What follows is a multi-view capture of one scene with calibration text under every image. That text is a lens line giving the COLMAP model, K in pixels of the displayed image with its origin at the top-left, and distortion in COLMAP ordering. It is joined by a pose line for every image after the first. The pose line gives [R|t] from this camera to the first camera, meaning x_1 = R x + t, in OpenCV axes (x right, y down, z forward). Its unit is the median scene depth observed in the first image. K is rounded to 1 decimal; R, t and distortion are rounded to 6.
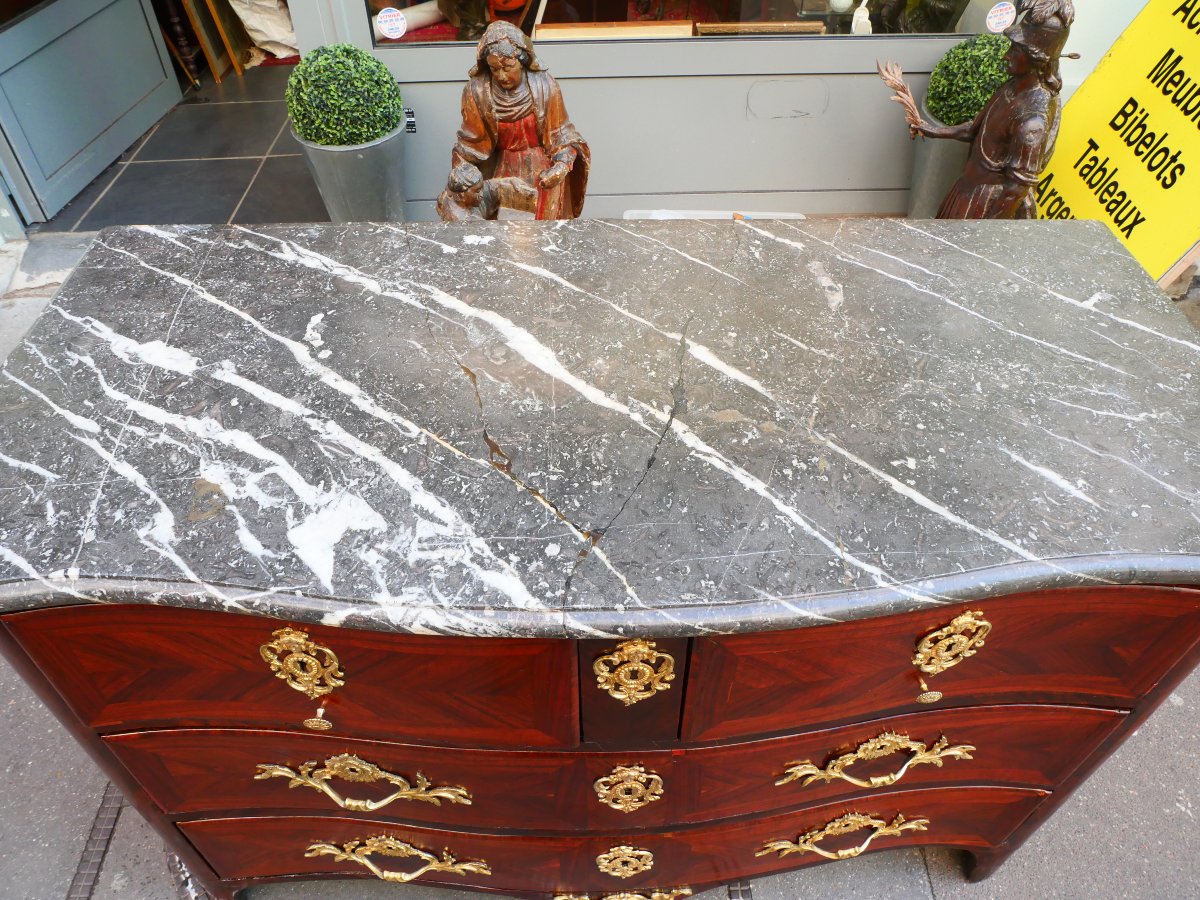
lens RADIAL K [[874.4, 0, 601.3], [0, 874.4, 449.9], [0, 0, 1]] dist [-0.045384, 0.014361]
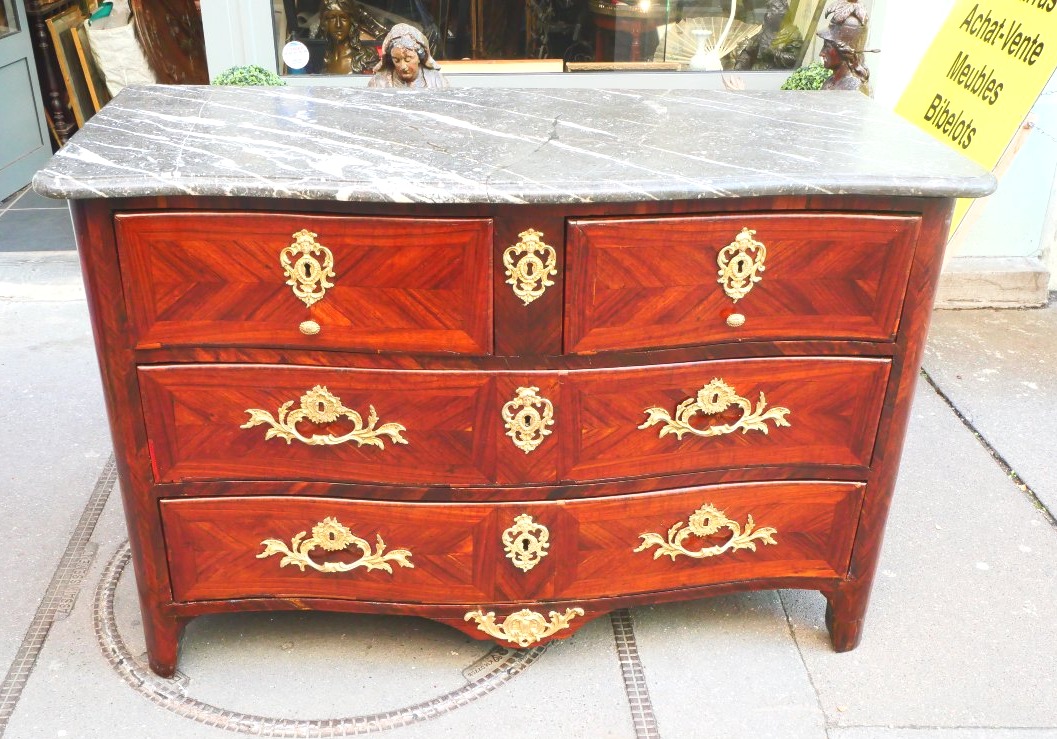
lens RADIAL K [[1082.6, 0, 525.9], [0, 1082.6, 371.6], [0, 0, 1]] dist [-0.014824, 0.000000]
pose [[0.998546, -0.012633, 0.052401, -0.050569], [0.027130, 0.957826, -0.286065, 0.696227], [-0.046577, 0.287070, 0.956776, -0.538948]]
